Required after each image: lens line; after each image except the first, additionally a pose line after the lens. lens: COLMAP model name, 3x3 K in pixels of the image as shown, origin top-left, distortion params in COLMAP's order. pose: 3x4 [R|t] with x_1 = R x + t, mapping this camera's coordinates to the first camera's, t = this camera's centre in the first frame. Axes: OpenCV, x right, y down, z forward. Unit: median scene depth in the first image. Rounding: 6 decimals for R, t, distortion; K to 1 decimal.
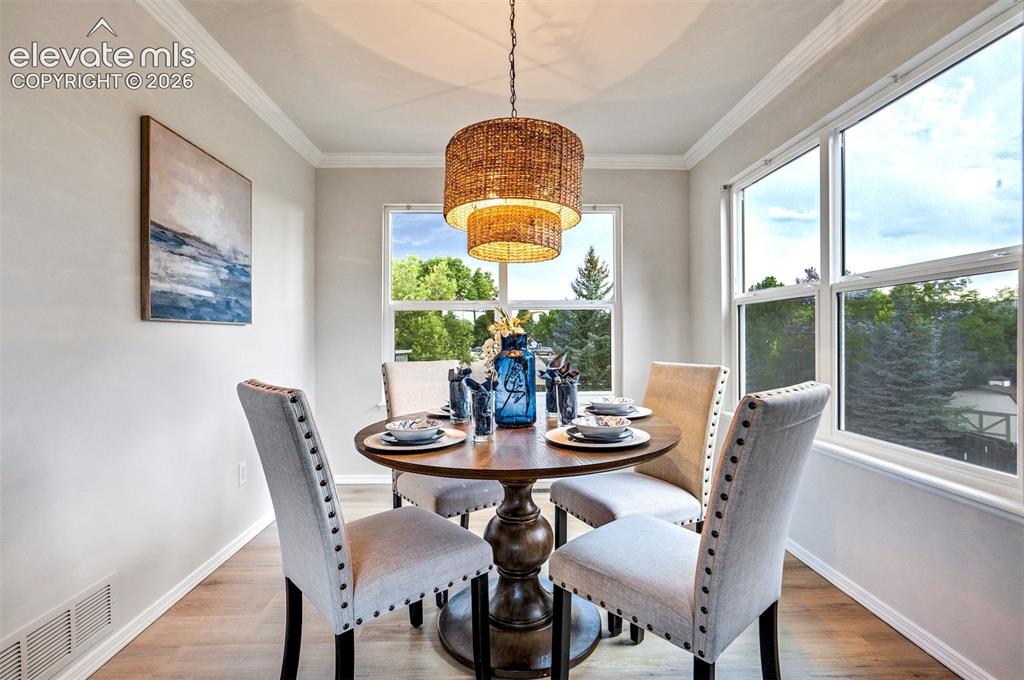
lens RADIAL K [[483.5, 0, 508.8], [0, 483.5, 334.4], [0, 0, 1]] dist [-0.002757, 0.001168]
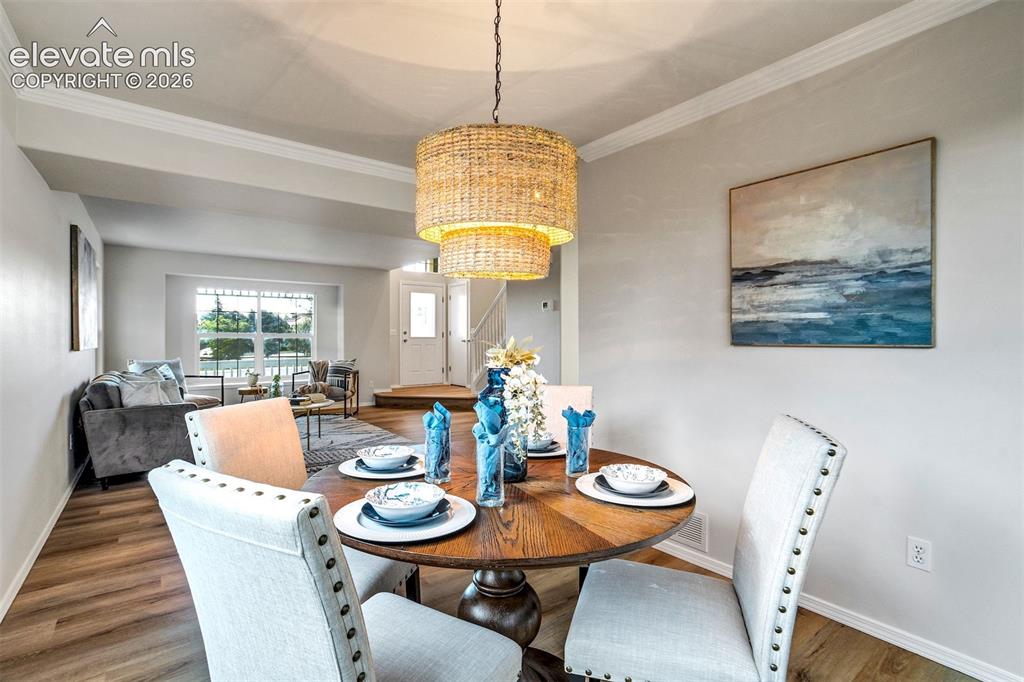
lens RADIAL K [[486.7, 0, 511.9], [0, 486.7, 343.6], [0, 0, 1]] dist [-0.004687, -0.000722]
pose [[-0.807557, 0.009398, -0.589714, 0.426991], [0.006749, 0.999955, 0.006694, -0.040206], [0.589750, 0.001426, -0.807584, 1.445251]]
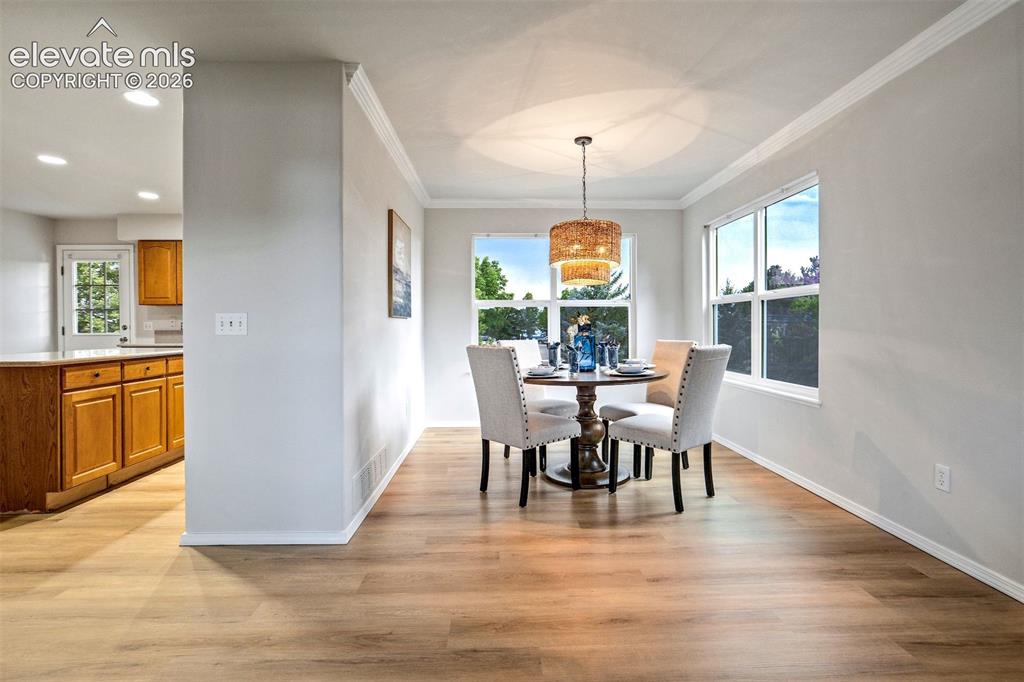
lens RADIAL K [[504.9, 0, 513.3], [0, 504.9, 329.3], [0, 0, 1]] dist [0.013022, 0.001258]
pose [[0.999963, -0.001727, 0.008417, -0.240608], [0.001620, 0.999918, 0.012667, -0.004497], [-0.008438, -0.012653, 0.999884, -0.839555]]
